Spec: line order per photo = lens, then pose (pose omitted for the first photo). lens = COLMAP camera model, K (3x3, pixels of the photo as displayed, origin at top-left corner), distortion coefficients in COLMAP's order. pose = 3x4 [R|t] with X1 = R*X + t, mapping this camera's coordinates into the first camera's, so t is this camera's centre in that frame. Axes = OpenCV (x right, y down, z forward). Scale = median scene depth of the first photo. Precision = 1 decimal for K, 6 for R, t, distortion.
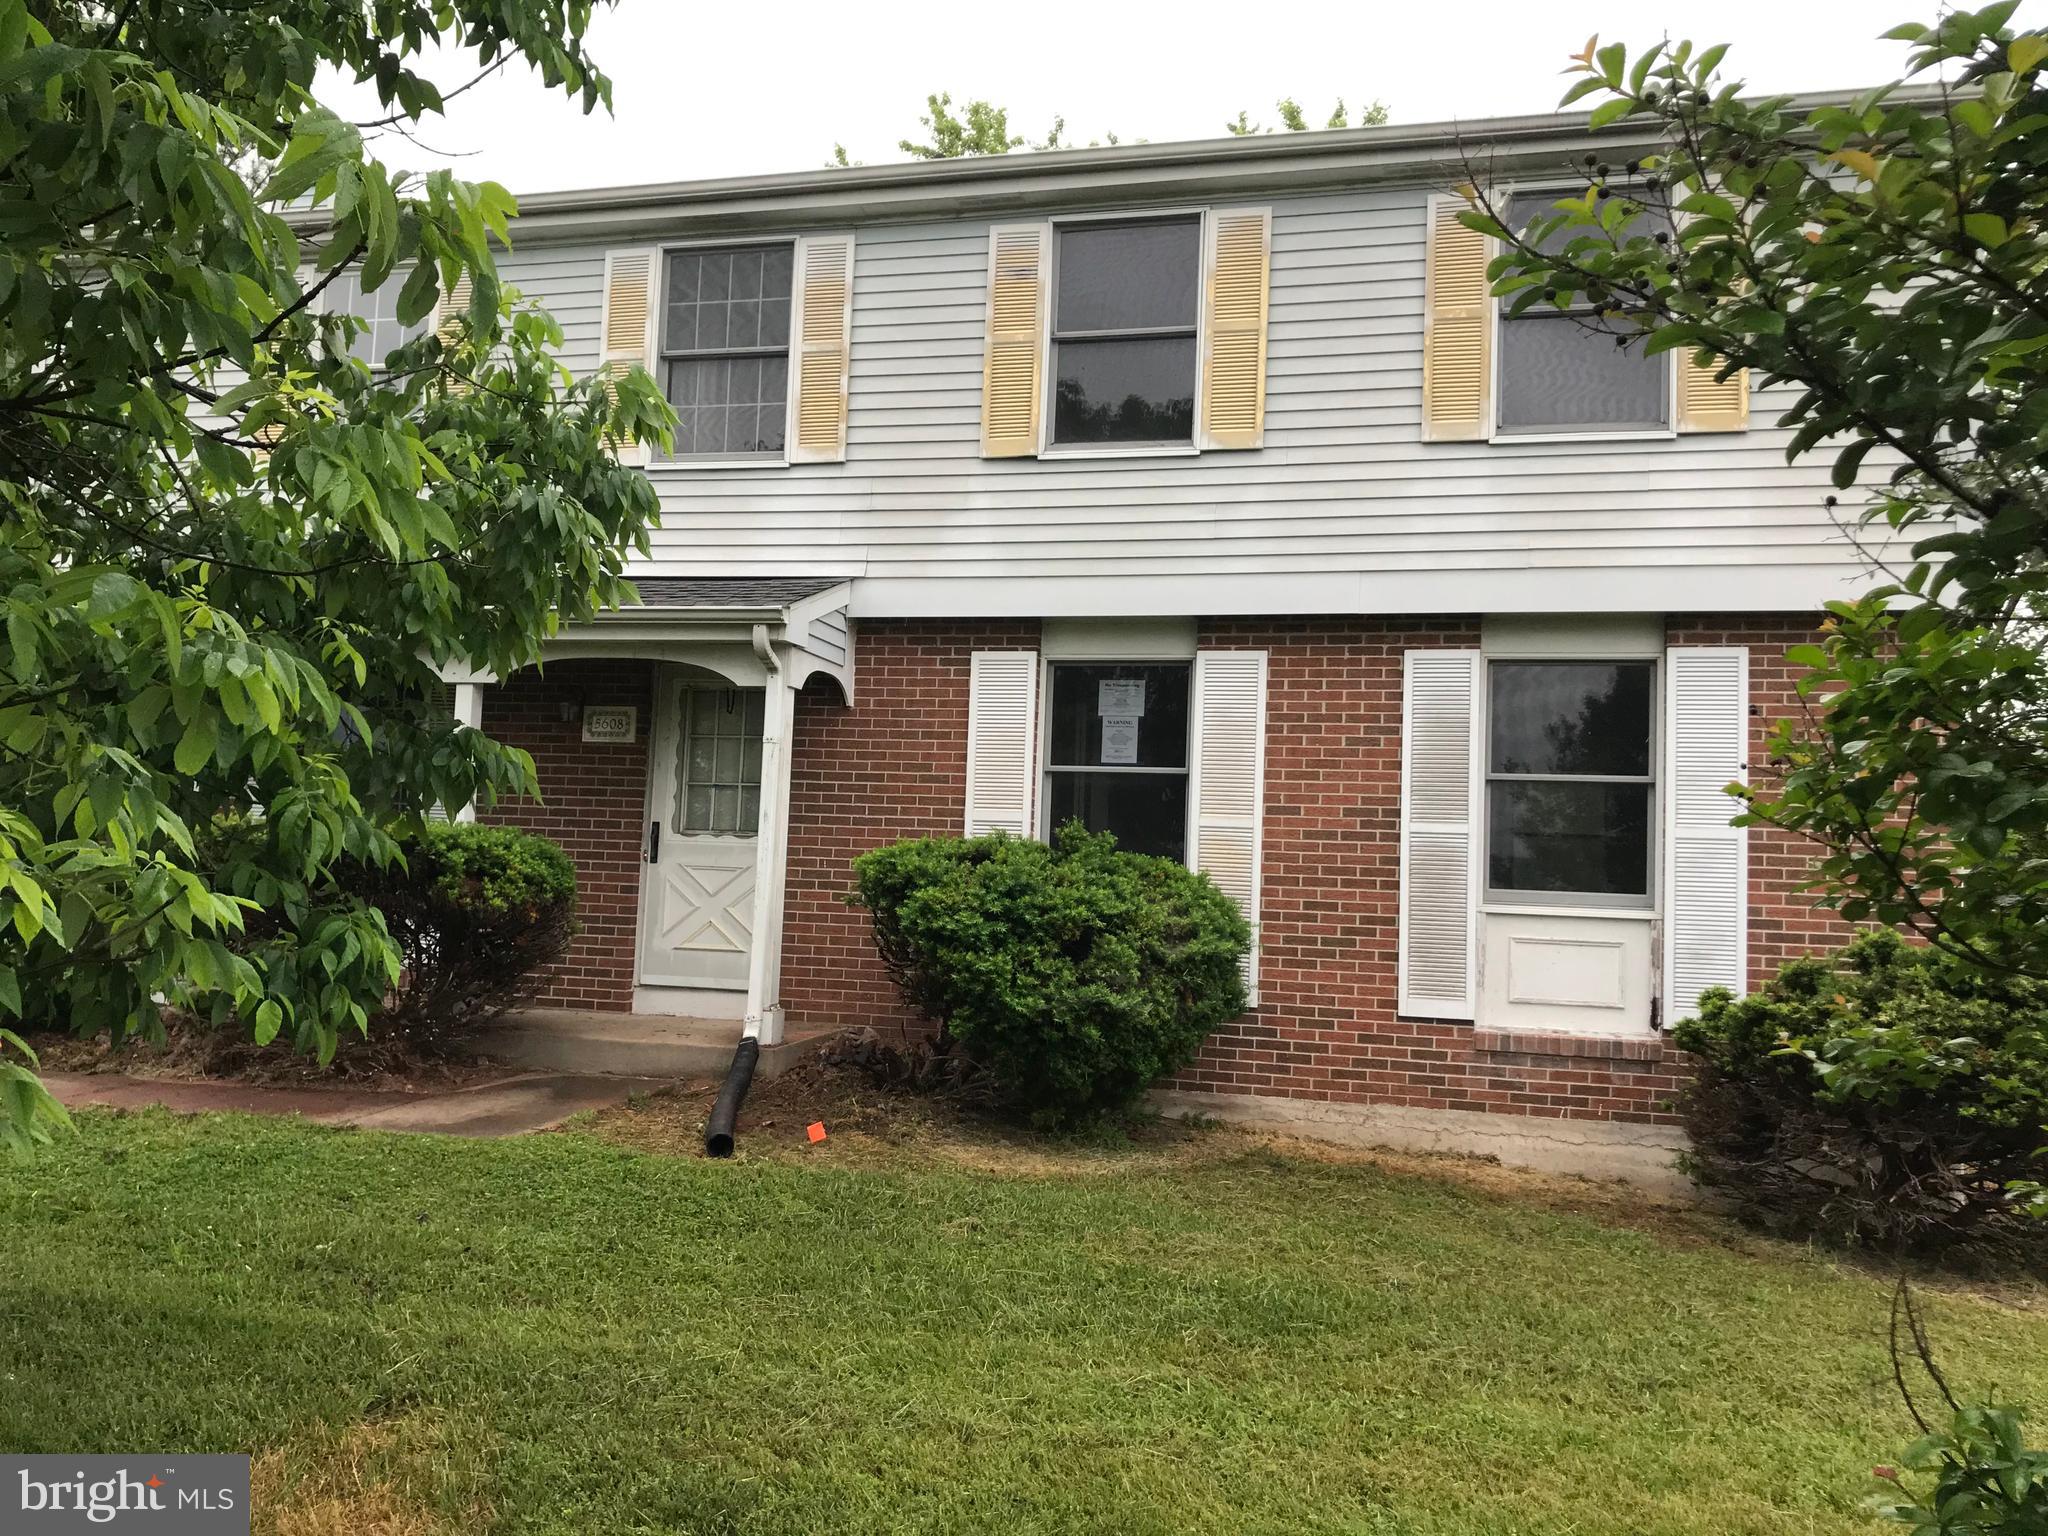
lens RADIAL K [[1355.9, 0, 1024.0], [0, 1355.9, 768.0], [0, 0, 1]] dist [0.051947, -0.057588]
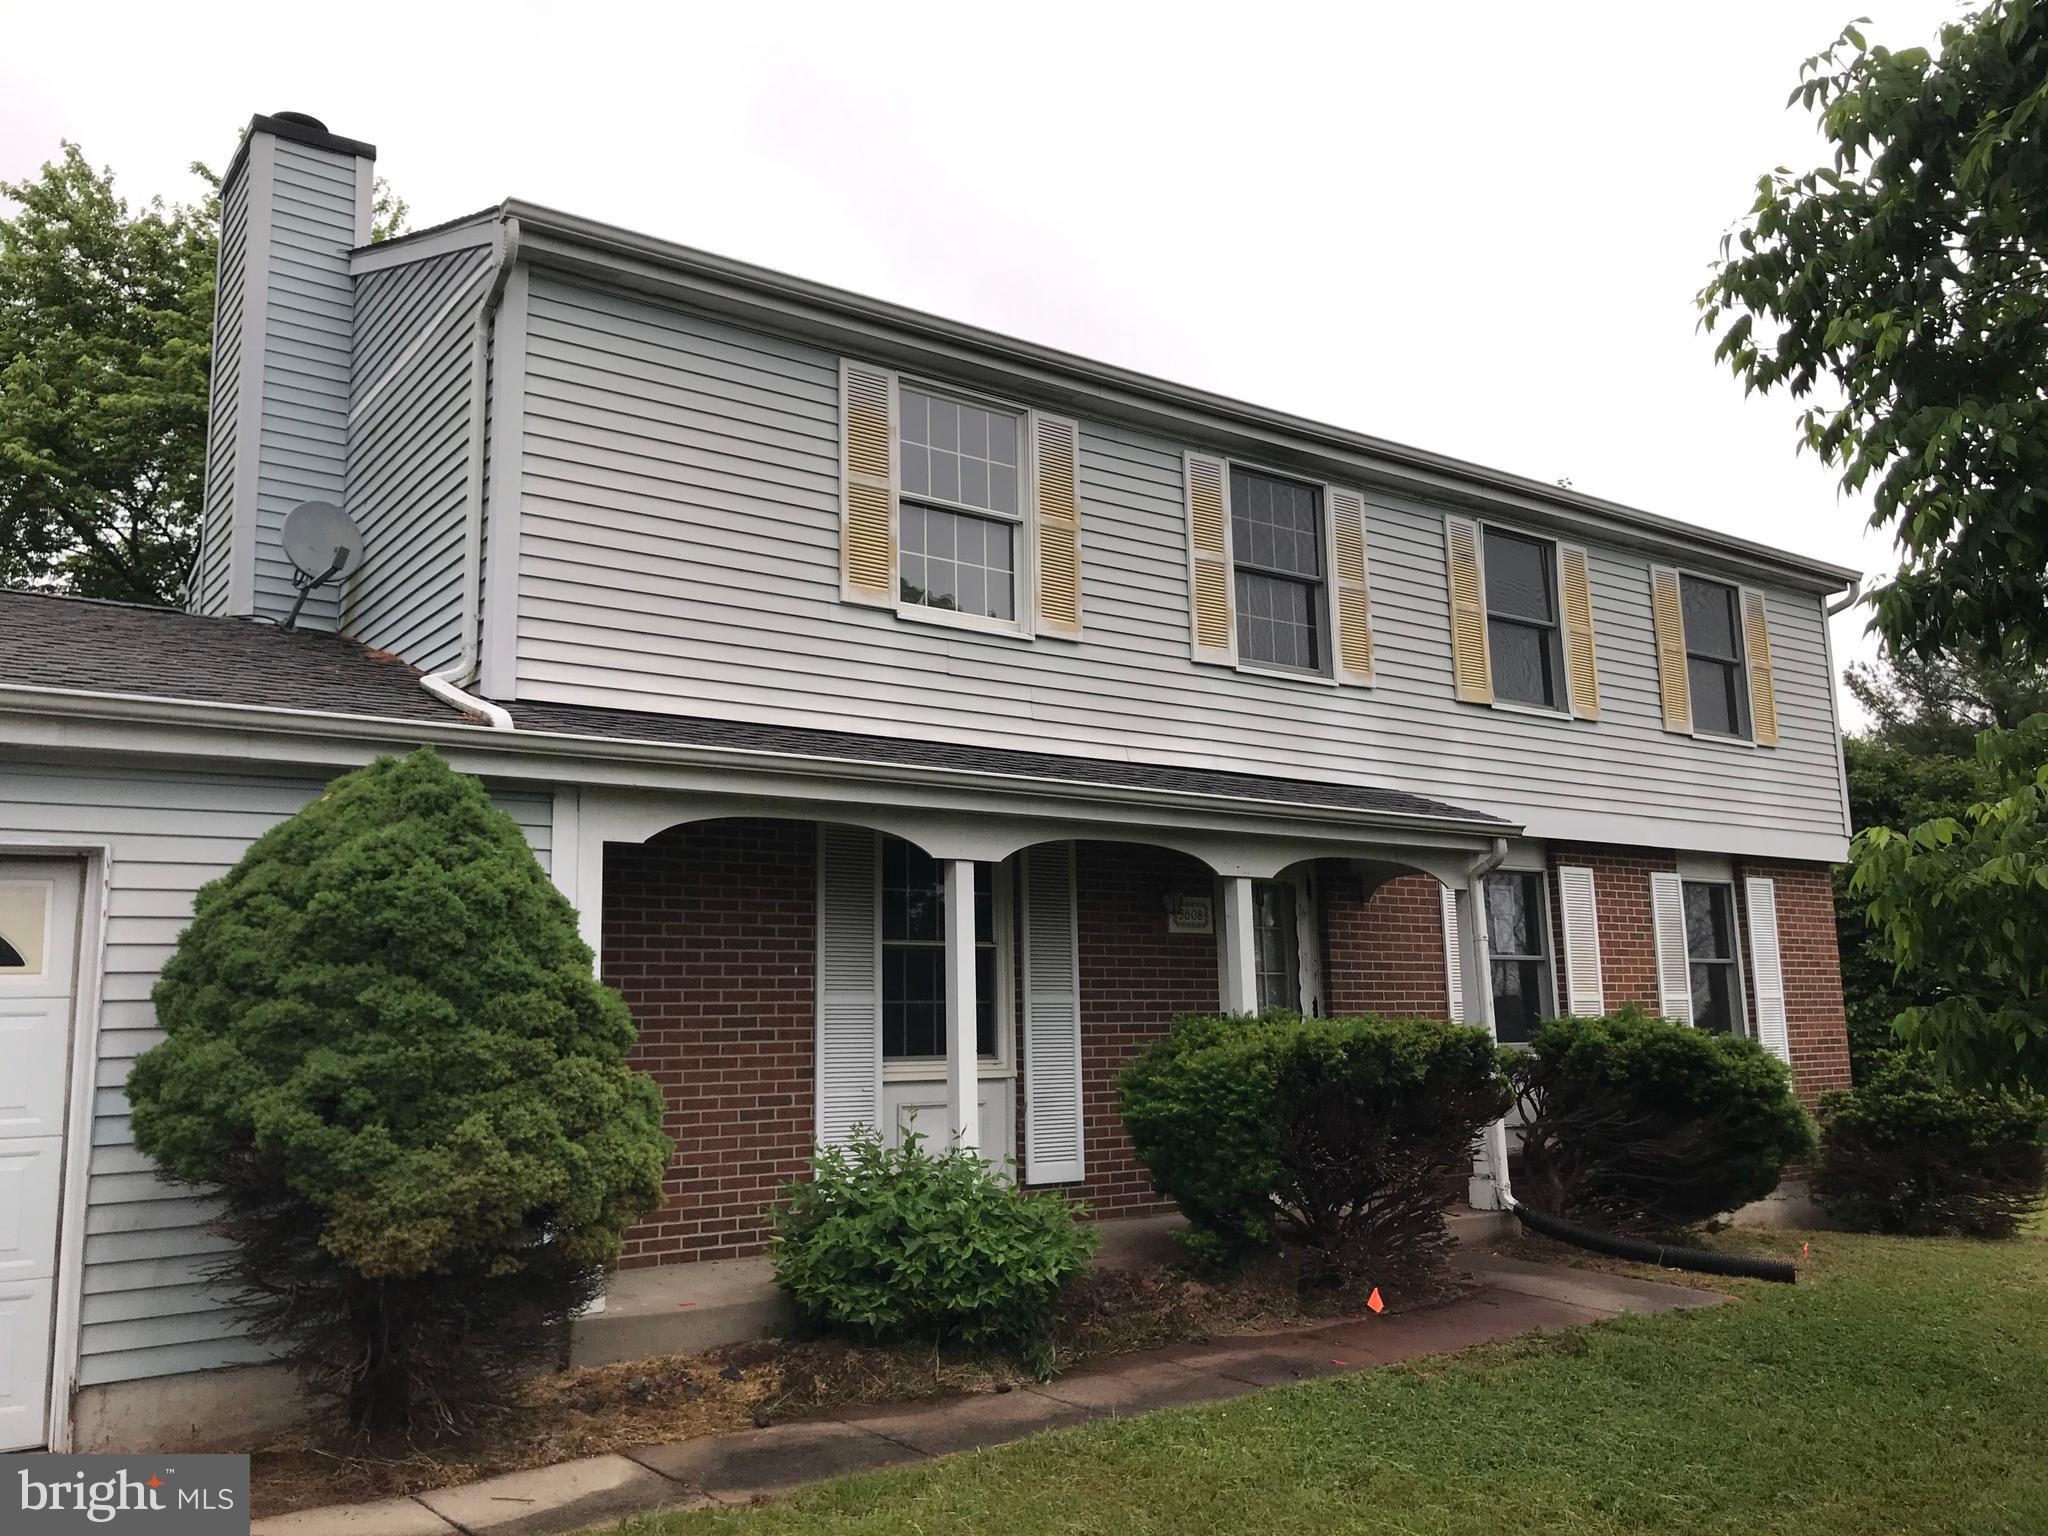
lens RADIAL K [[1708.3, 0, 995.1], [0, 1708.3, 756.6], [0, 0, 1]] dist [0.079180, -0.150898]
pose [[0.662467, 0.075462, 0.745280, -1.415248], [-0.002724, 0.995149, -0.098342, -0.025491], [-0.749086, 0.063118, 0.659459, 0.292276]]
